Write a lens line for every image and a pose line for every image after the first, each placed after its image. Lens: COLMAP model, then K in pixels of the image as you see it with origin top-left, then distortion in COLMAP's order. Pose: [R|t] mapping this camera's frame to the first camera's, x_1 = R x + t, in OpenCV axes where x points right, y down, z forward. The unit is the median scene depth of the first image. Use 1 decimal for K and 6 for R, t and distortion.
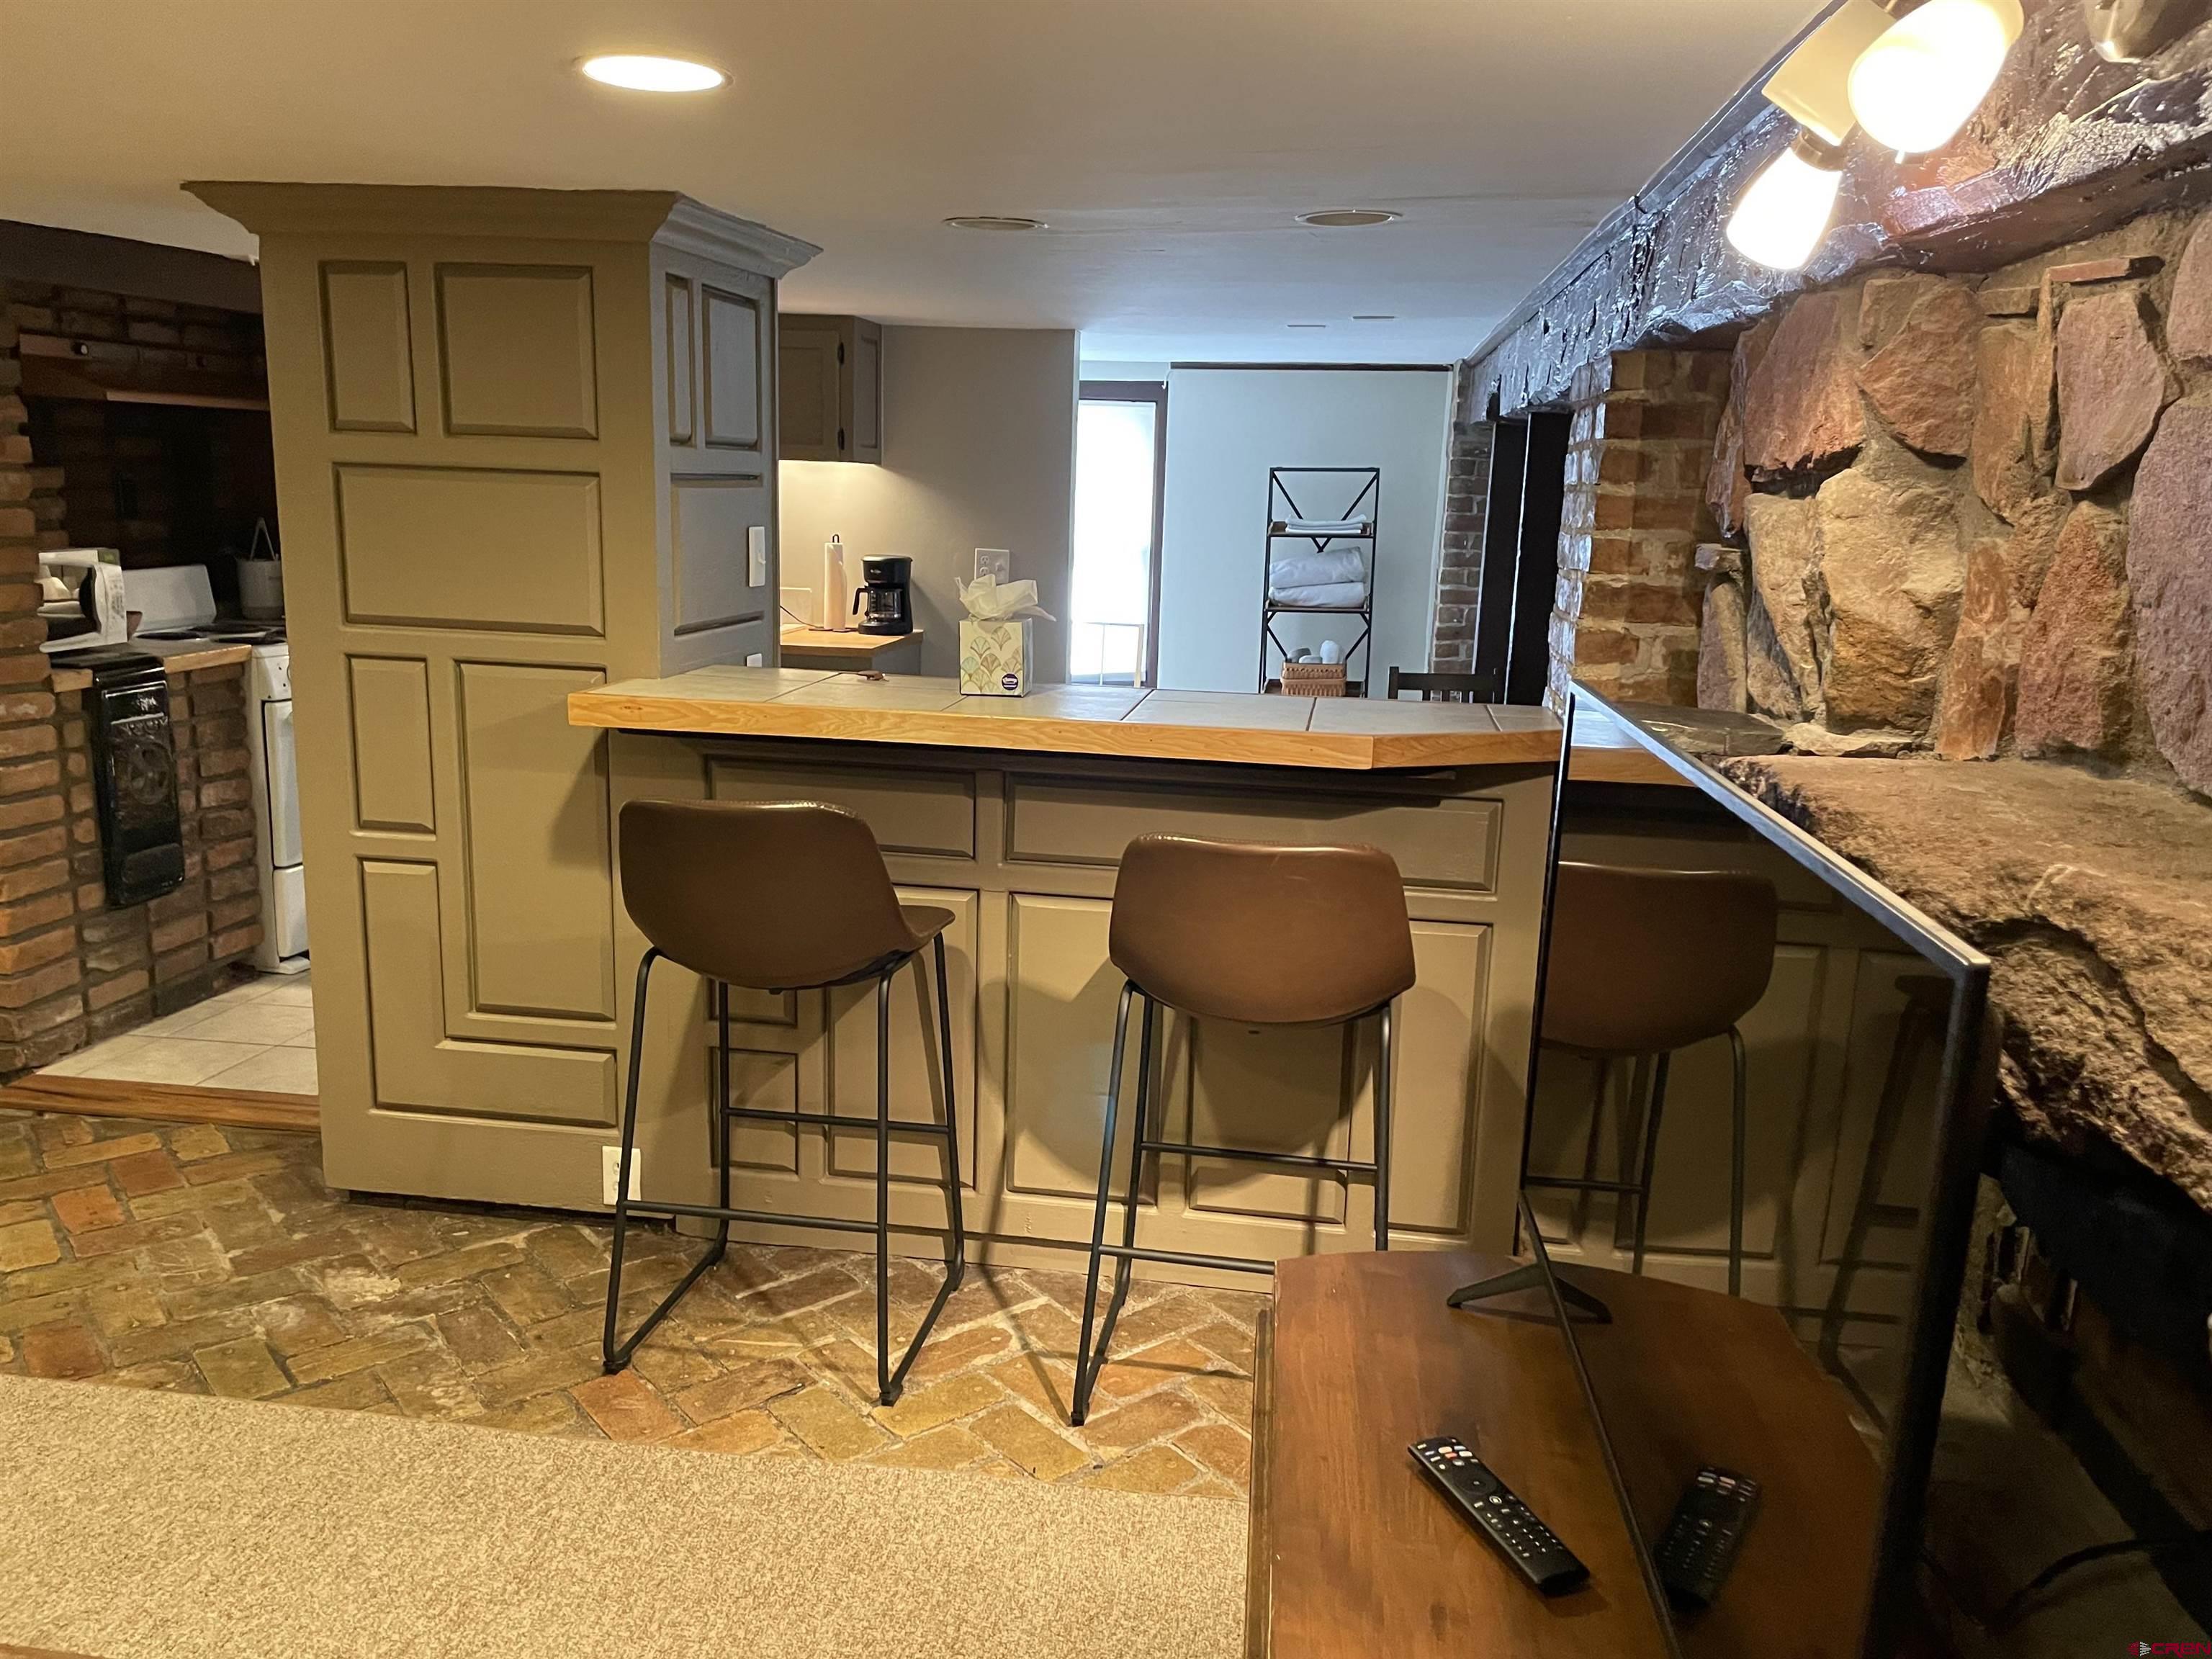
lens RADIAL K [[1665.7, 0, 1080.9], [0, 1665.7, 838.4], [0, 0, 1]] dist [0.084764, -0.119195]
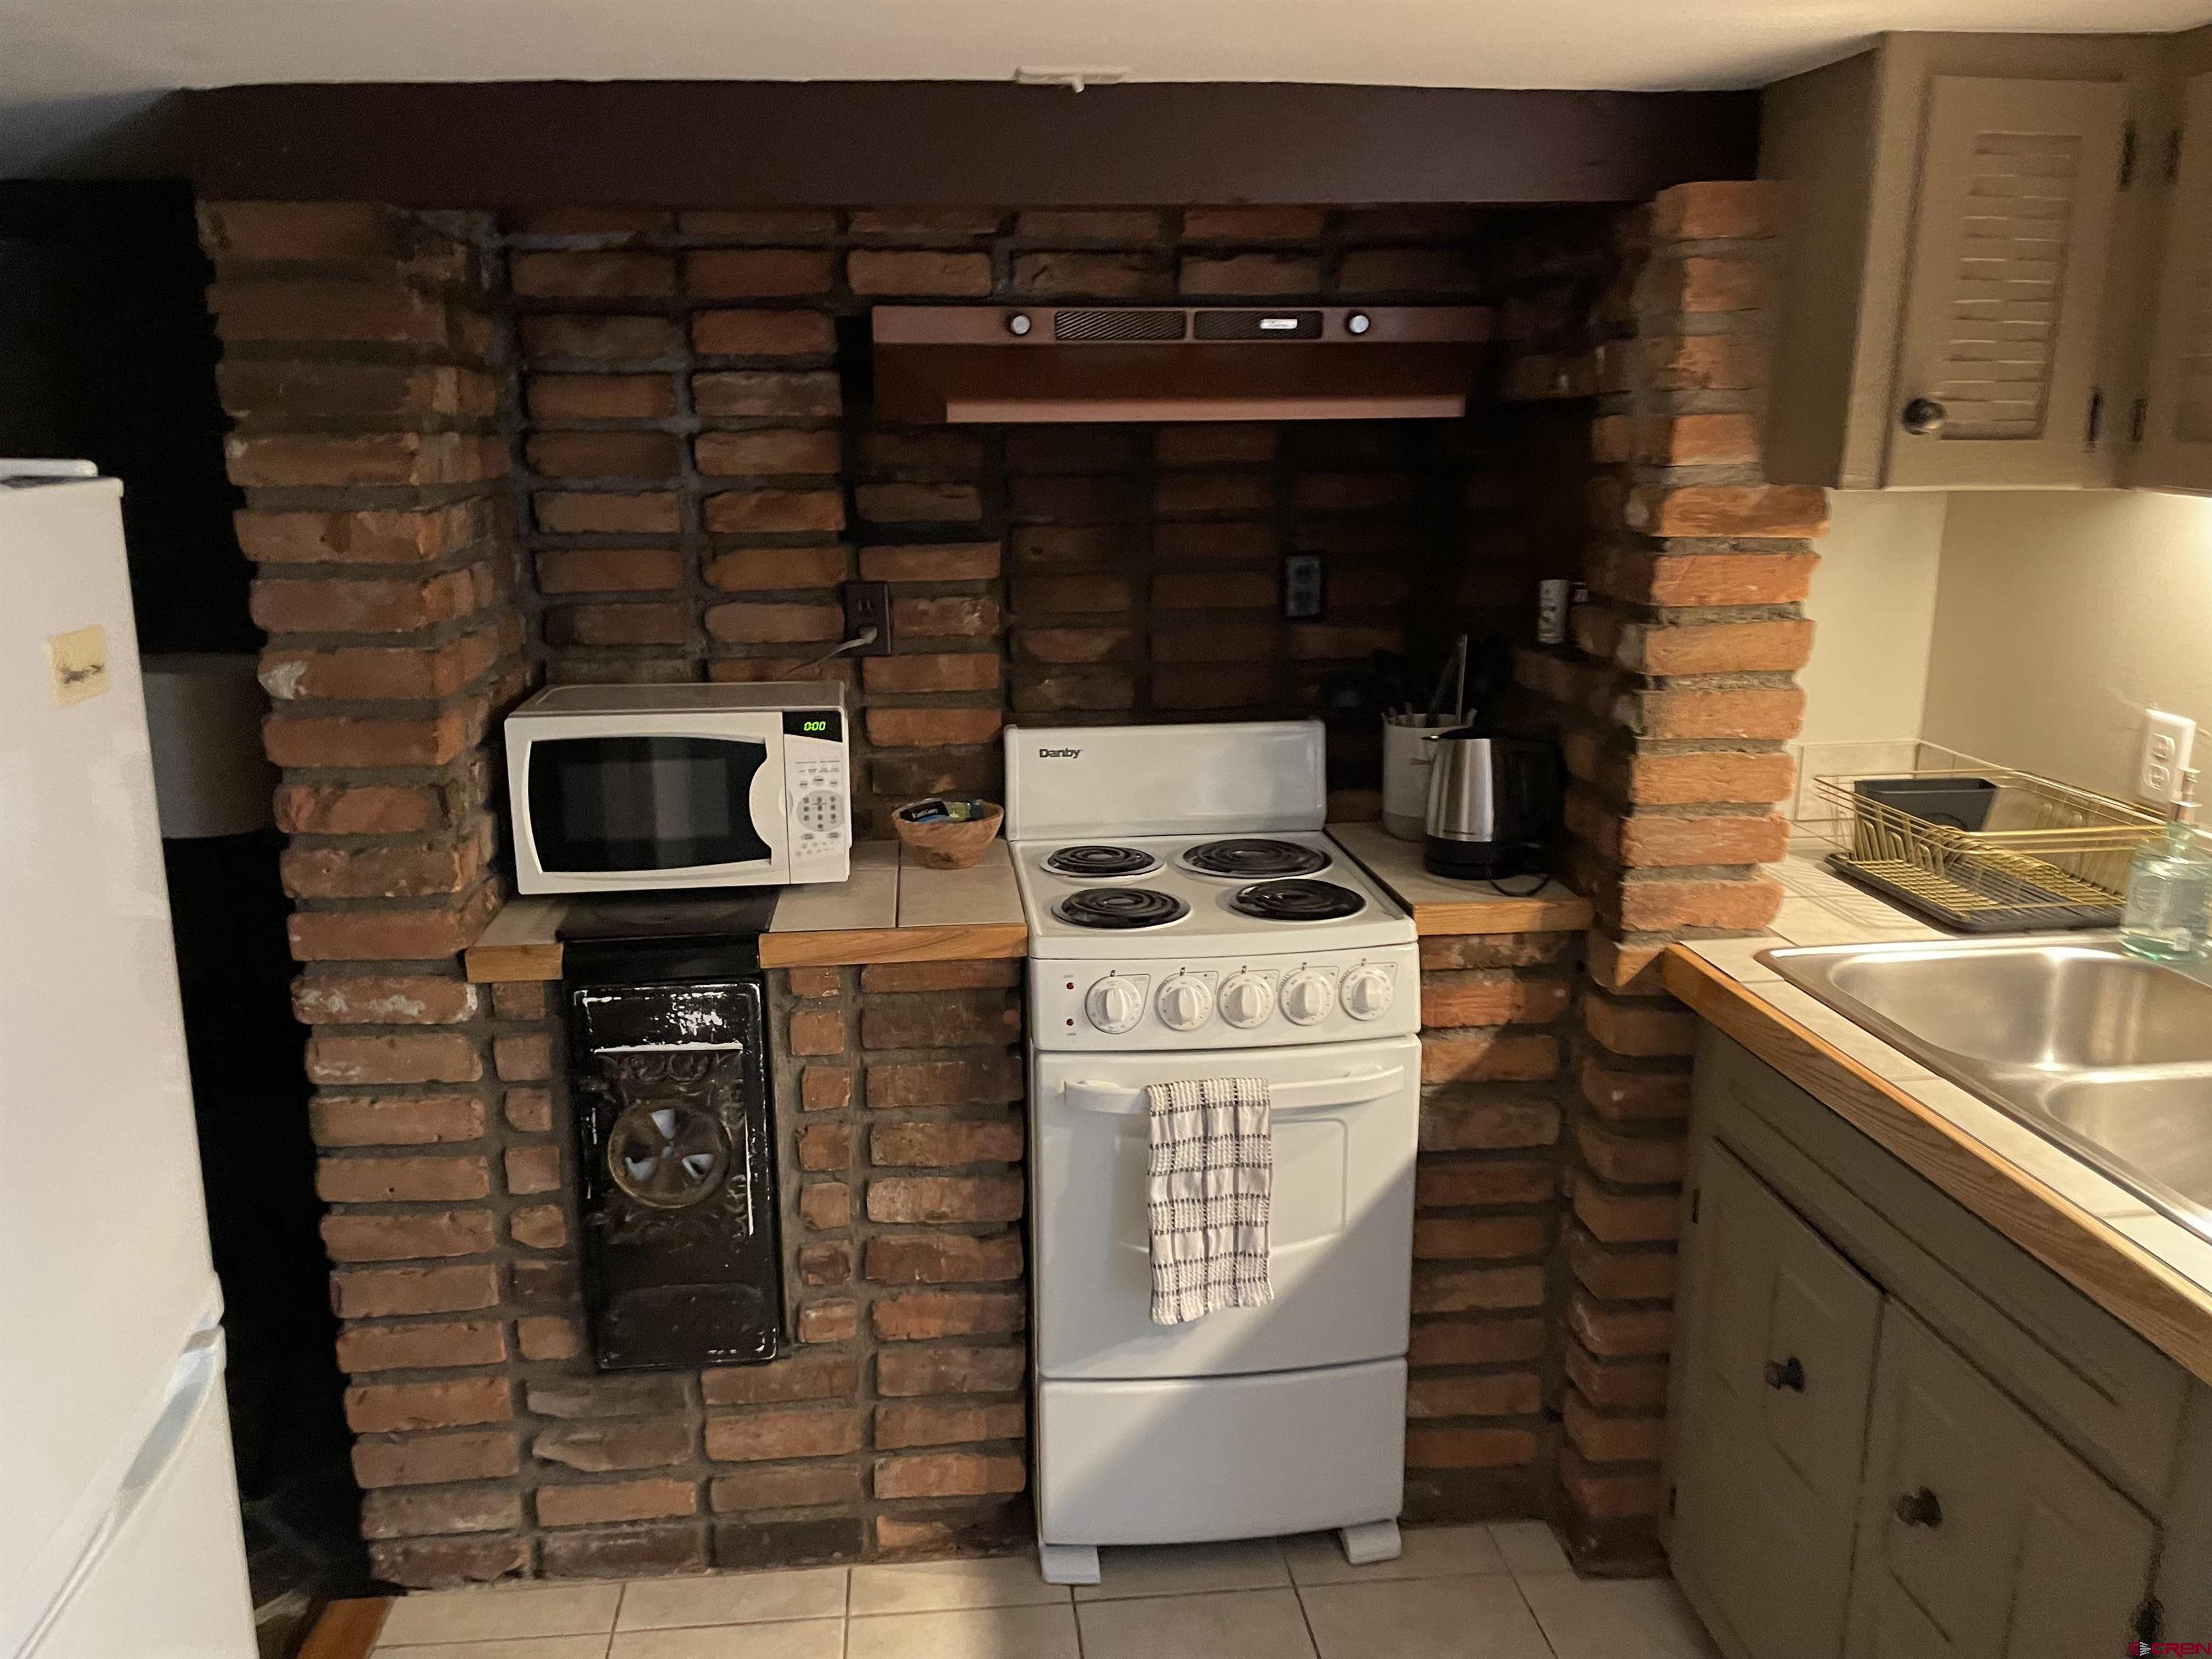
lens RADIAL K [[1665.7, 0, 1080.9], [0, 1665.7, 838.4], [0, 0, 1]] dist [0.084764, -0.119195]
pose [[0.266062, 0.197634, -0.943478, -0.082479], [-0.185304, 0.970989, 0.151141, -0.360827], [0.945977, 0.134618, 0.294966, 1.480885]]
